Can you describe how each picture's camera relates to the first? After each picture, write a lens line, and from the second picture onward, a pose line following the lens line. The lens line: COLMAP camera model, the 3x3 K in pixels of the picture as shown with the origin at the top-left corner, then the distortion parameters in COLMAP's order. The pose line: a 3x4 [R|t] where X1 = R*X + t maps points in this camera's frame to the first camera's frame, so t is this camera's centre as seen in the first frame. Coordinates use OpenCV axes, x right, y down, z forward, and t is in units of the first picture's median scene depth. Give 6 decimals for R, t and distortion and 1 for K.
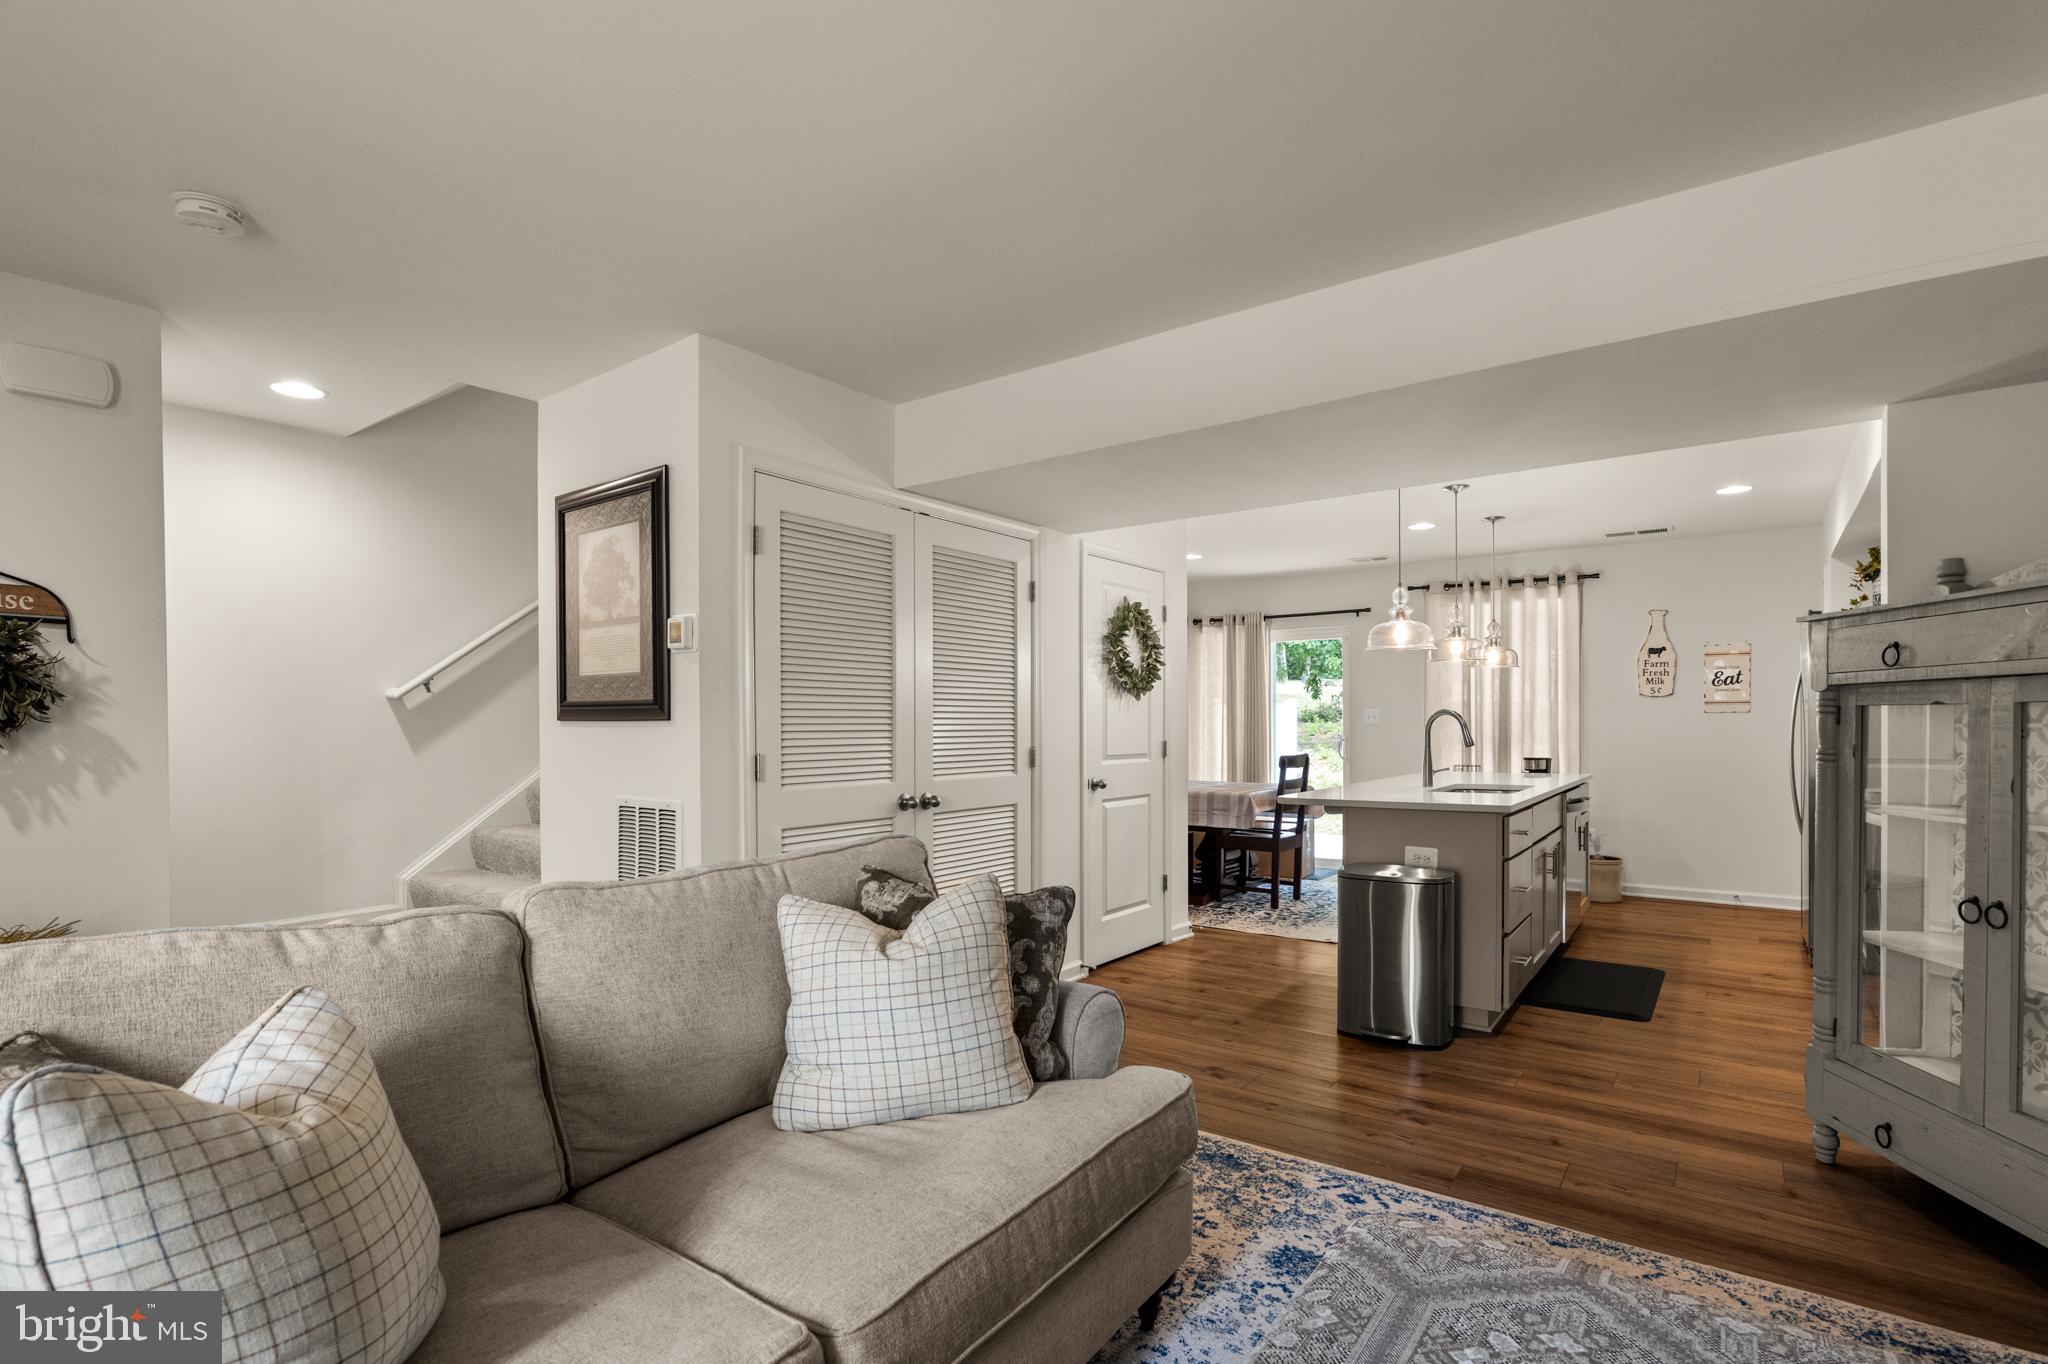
lens RADIAL K [[987.1, 0, 1025.7], [0, 987.1, 745.2], [0, 0, 1]] dist [-0.020337, 0.000453]
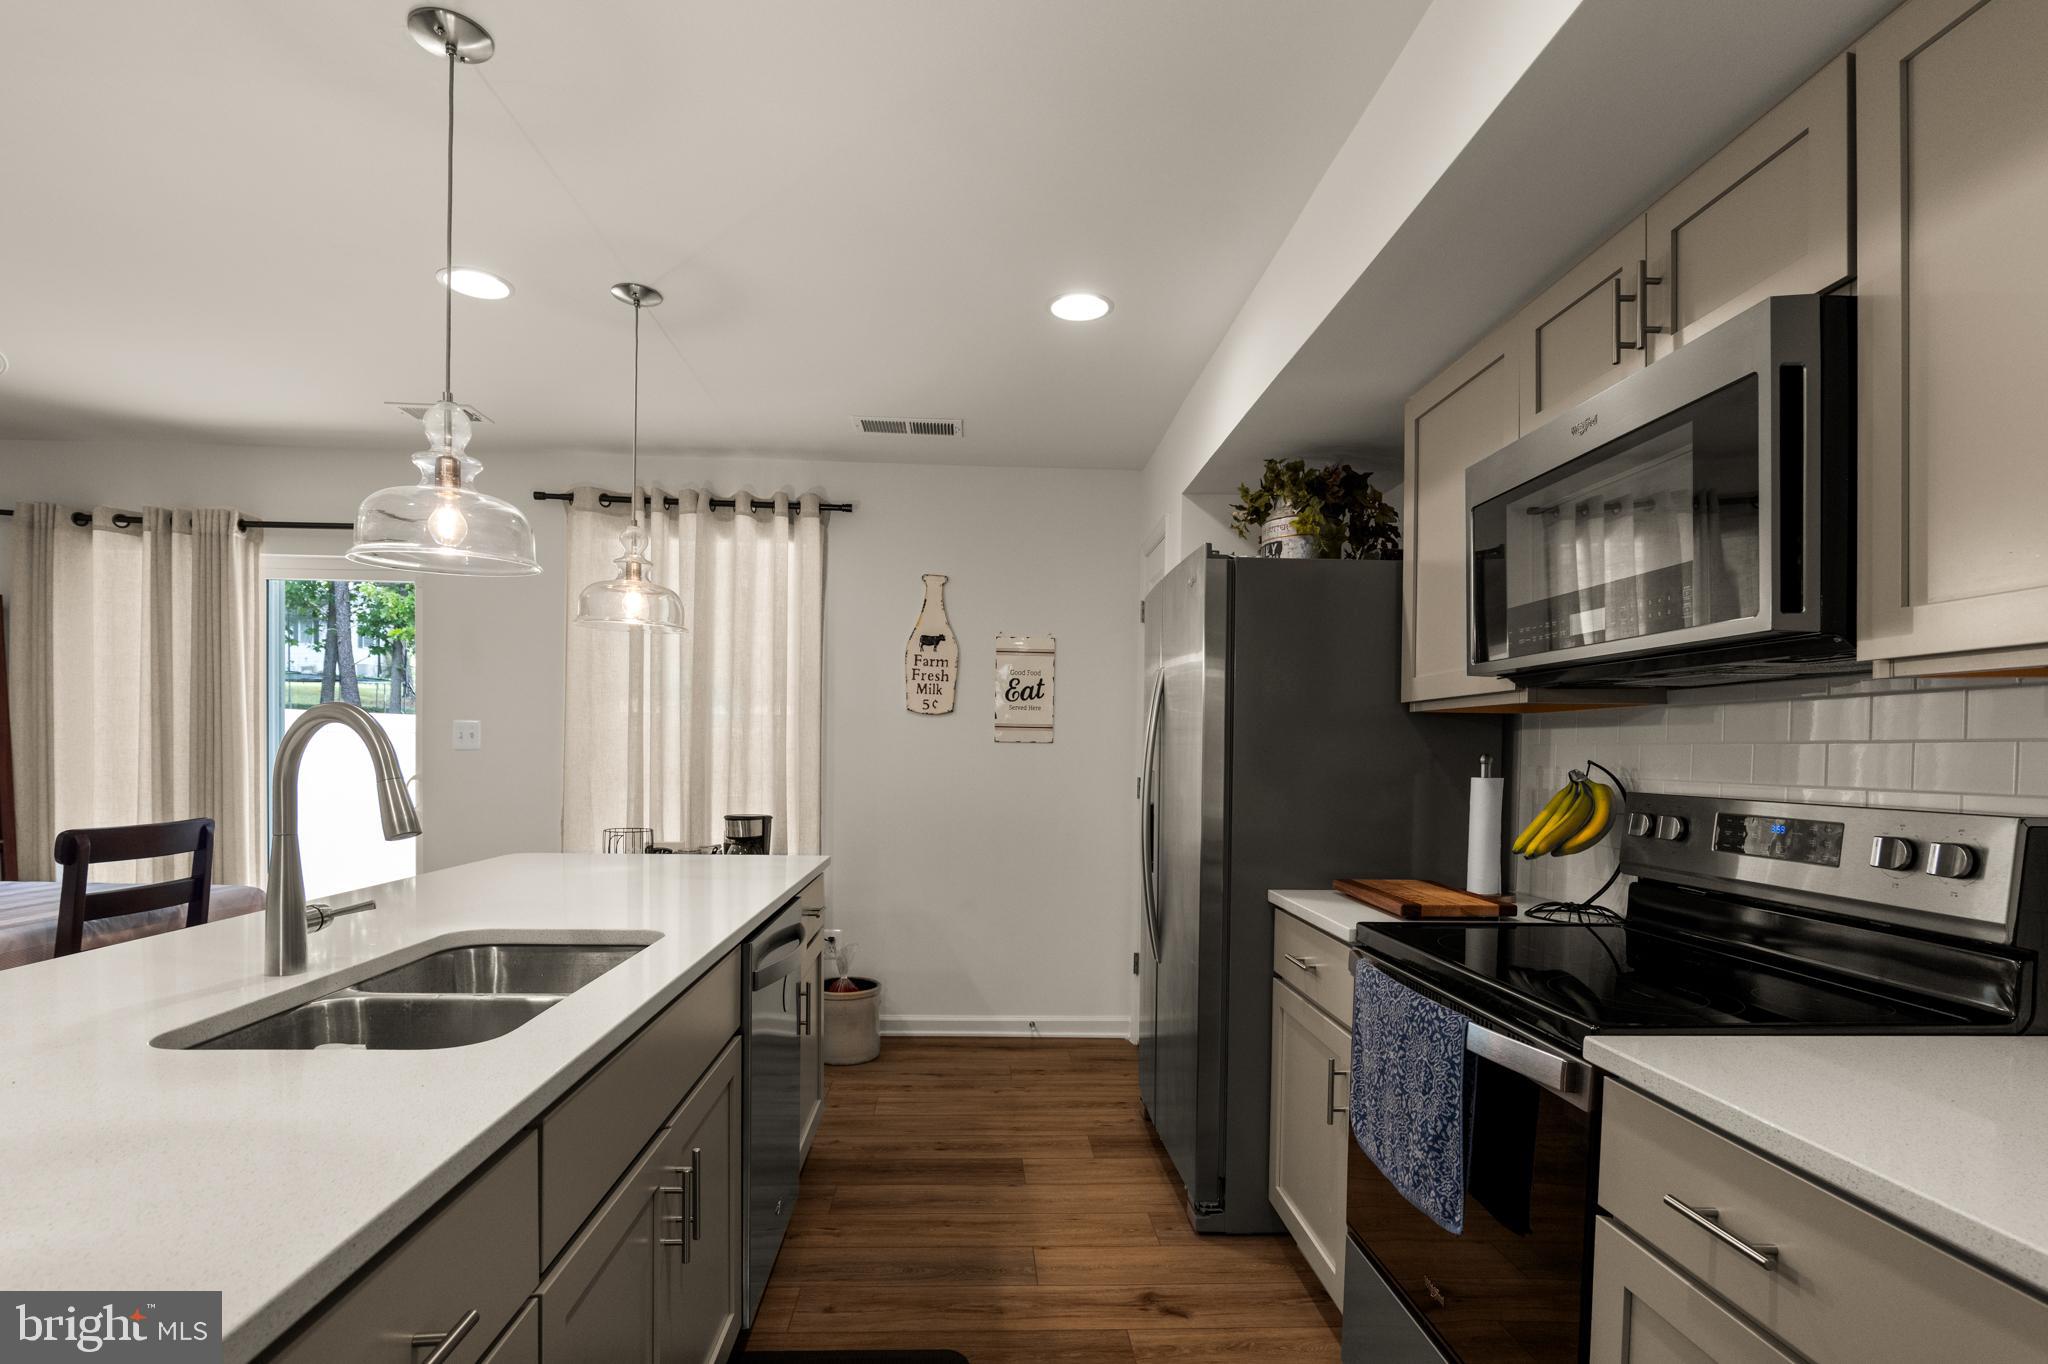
lens RADIAL K [[987.1, 0, 1025.7], [0, 987.1, 745.2], [0, 0, 1]] dist [-0.020337, 0.000453]
pose [[0.767759, 0.022166, 0.640355, 0.283242], [-0.007540, 0.999645, -0.025562, -0.014120], [-0.640694, 0.014797, 0.767653, 0.469751]]
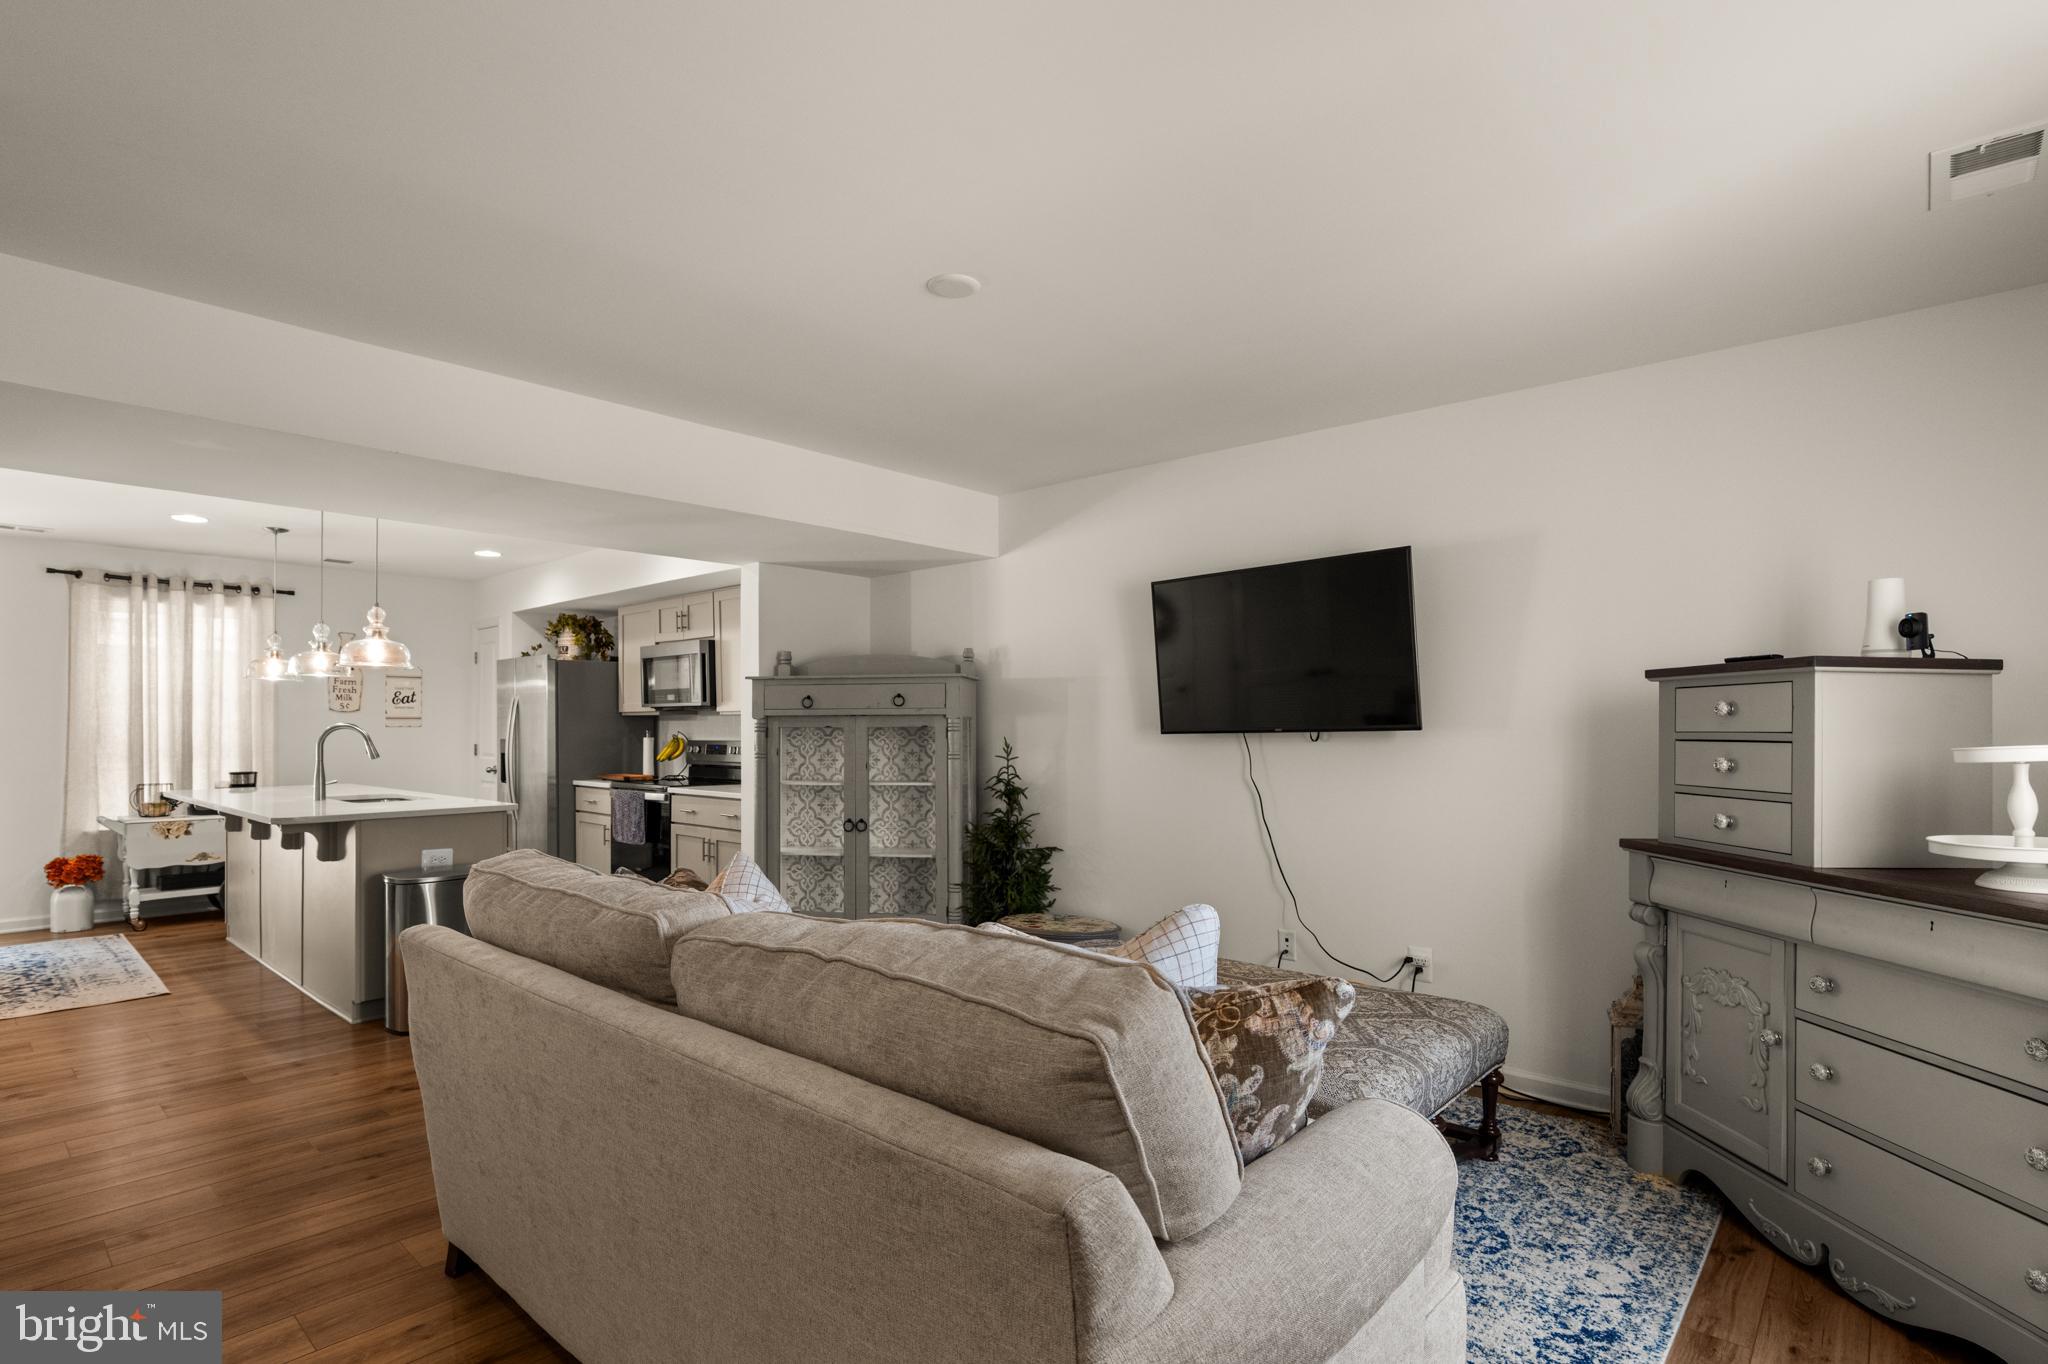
lens RADIAL K [[987.1, 0, 1025.7], [0, 987.1, 745.2], [0, 0, 1]] dist [-0.020337, 0.000453]
pose [[0.076520, -0.011081, 0.997006, -0.384300], [0.021750, 0.999719, 0.009442, -0.005579], [-0.996831, 0.020962, 0.076739, 0.151142]]
